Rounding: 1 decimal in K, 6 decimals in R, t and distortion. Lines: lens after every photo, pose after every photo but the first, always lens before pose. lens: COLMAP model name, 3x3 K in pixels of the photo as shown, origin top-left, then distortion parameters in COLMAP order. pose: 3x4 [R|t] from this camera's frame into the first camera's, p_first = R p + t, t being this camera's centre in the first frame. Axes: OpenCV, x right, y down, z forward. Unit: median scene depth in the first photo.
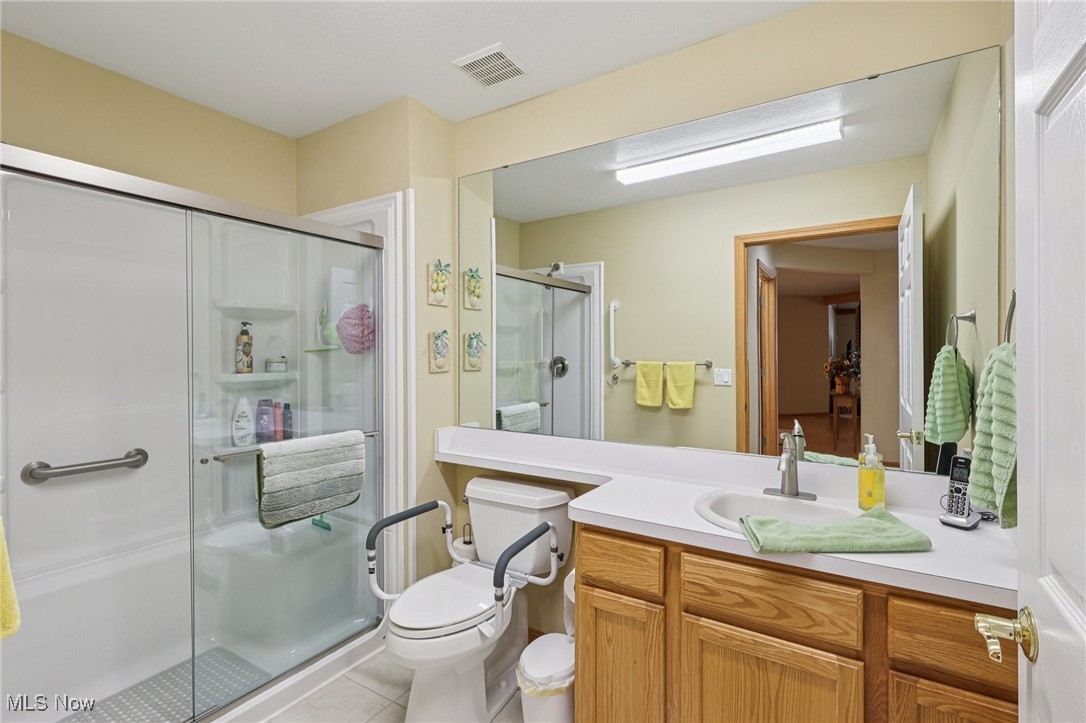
lens RADIAL K [[504.8, 0, 543.5], [0, 504.8, 359.4], [0, 0, 1]] dist [-0.001664, 0.000646]
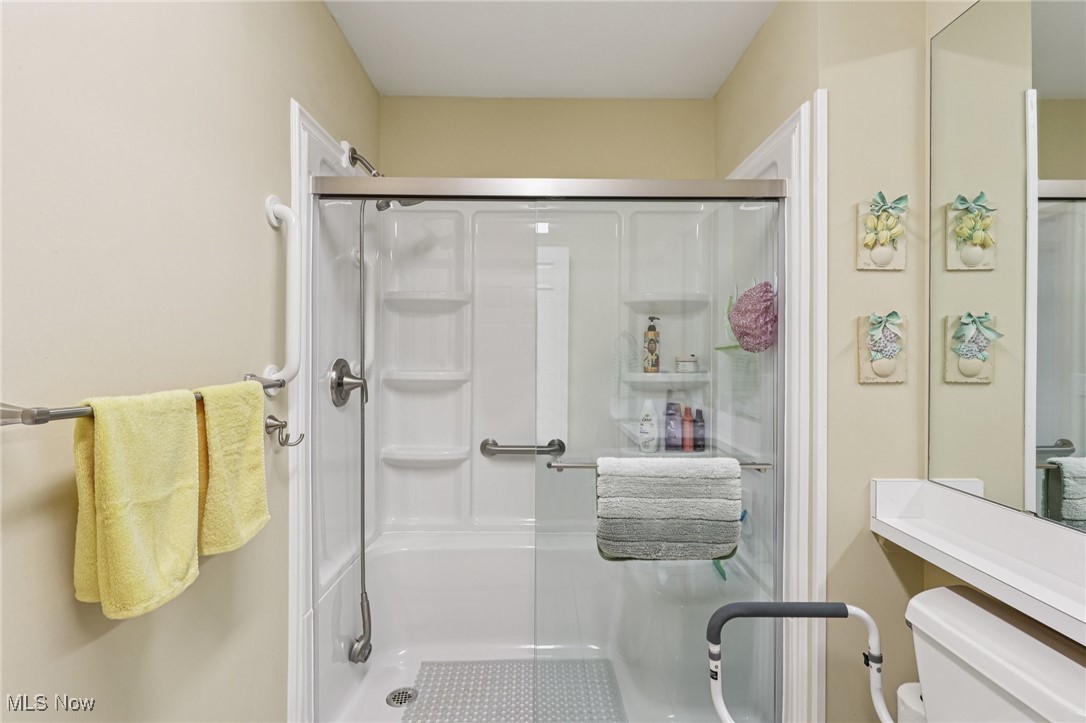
lens RADIAL K [[504.8, 0, 543.8], [0, 504.8, 353.4], [0, 0, 1]] dist [-0.001664, 0.000646]
pose [[0.535394, 0.004776, -0.844589, 0.080490], [-0.013248, 0.999908, -0.002744, -0.002312], [0.844498, 0.012658, 0.535409, 0.347890]]
